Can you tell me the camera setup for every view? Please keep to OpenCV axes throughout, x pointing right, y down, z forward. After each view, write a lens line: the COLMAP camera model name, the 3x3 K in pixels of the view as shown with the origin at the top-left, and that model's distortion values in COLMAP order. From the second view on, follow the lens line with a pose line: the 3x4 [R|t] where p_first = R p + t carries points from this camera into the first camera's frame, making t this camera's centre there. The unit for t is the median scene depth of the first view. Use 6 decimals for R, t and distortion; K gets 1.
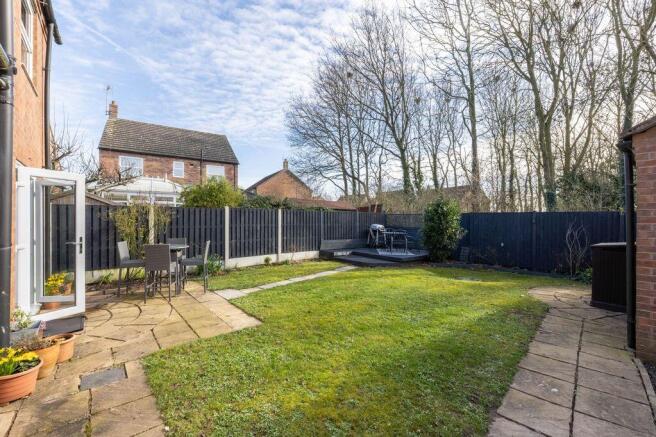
lens RADIAL K [[274.1, 0, 328.0], [0, 274.1, 218.5], [0, 0, 1]] dist [-0.000410, -0.000008]
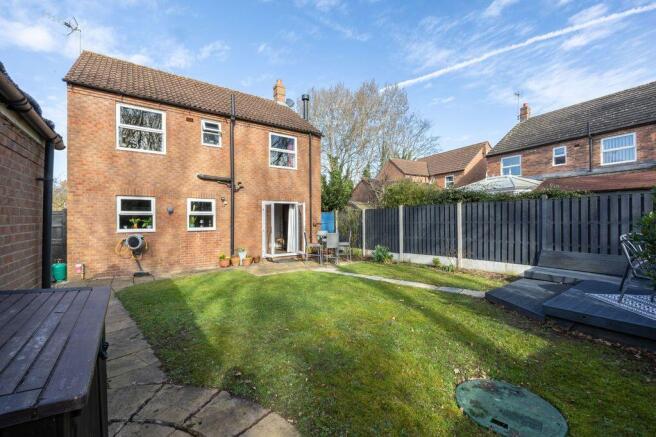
lens RADIAL K [[274.1, 0, 328.0], [0, 274.1, 218.5], [0, 0, 1]] dist [-0.000410, -0.000008]
pose [[-0.049587, -0.007406, -0.998742, 0.649202], [0.017793, 0.999807, -0.008298, 0.011509], [0.998611, -0.018182, -0.049446, 0.655148]]
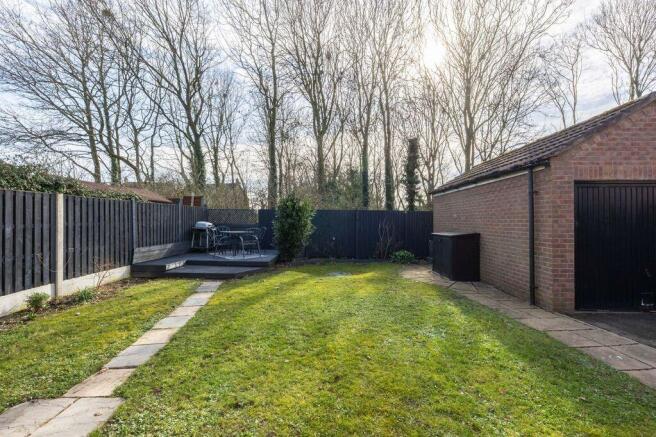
lens RADIAL K [[274.1, 0, 328.0], [0, 274.1, 218.5], [0, 0, 1]] dist [-0.000410, -0.000008]
pose [[0.662534, -0.001672, 0.749030, -0.227915], [-0.005848, 0.999955, 0.007405, 0.005006], [-0.749009, -0.009287, 0.662494, 0.292971]]
